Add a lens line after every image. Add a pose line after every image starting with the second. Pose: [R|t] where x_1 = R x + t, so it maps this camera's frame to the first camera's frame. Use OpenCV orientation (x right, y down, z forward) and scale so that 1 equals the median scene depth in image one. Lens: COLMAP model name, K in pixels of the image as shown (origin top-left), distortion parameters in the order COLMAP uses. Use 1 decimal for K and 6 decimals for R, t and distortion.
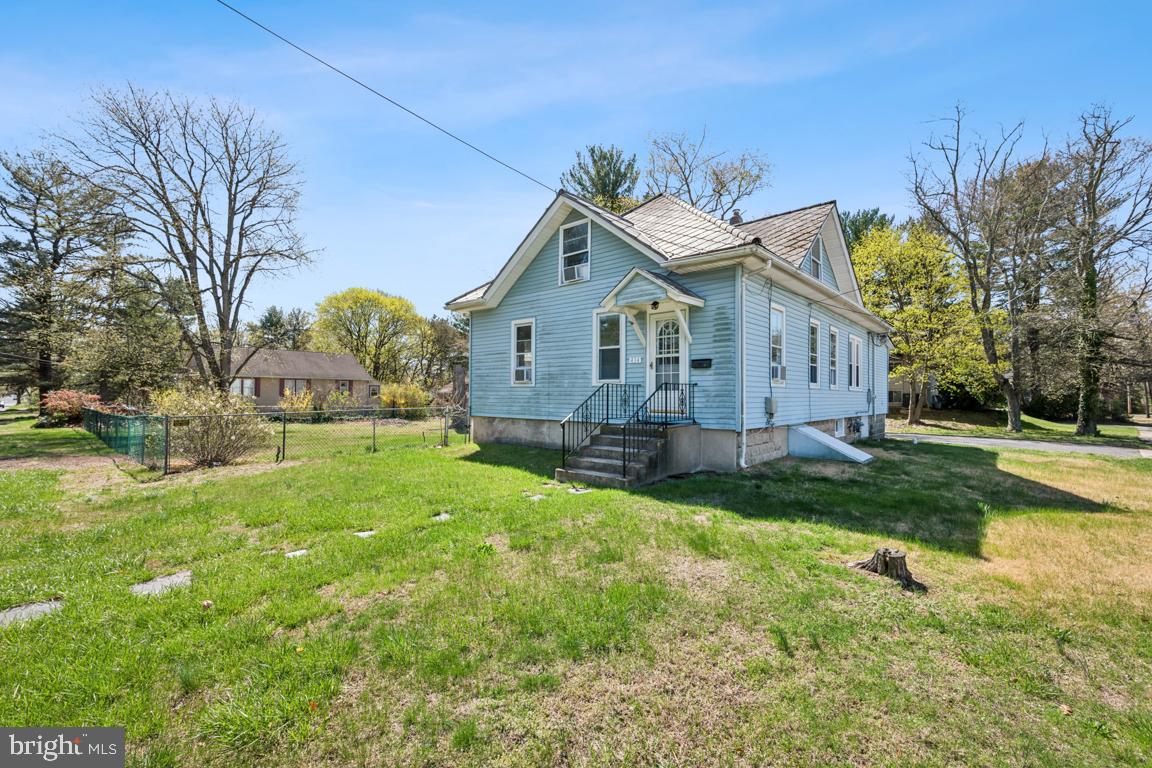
lens RADIAL K [[472.9, 0, 557.8], [0, 472.9, 388.6], [0, 0, 1]] dist [0.001263, -0.000184]
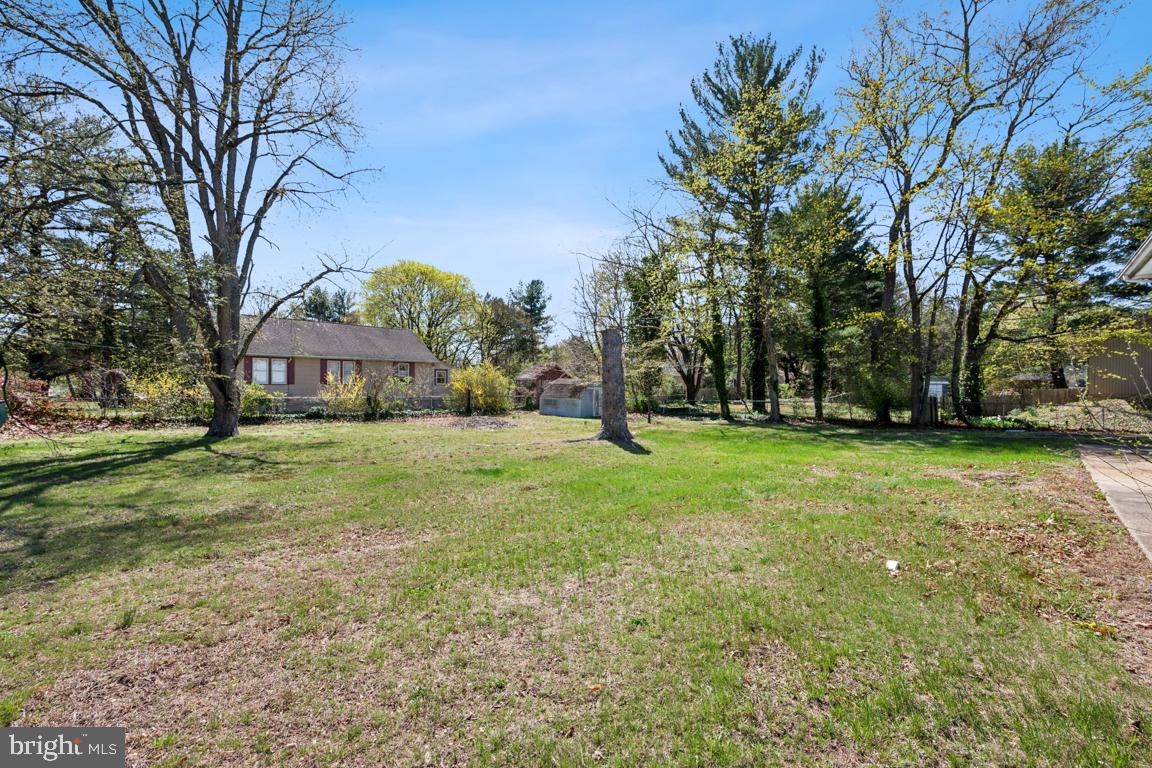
lens RADIAL K [[469.6, 0, 567.7], [0, 469.6, 387.0], [0, 0, 1]] dist [0.002175, -0.000544]
pose [[0.998410, 0.003218, -0.056273, -0.582206], [-0.001936, 0.999738, 0.022827, 0.017023], [0.056331, -0.022682, 0.998154, 1.046258]]
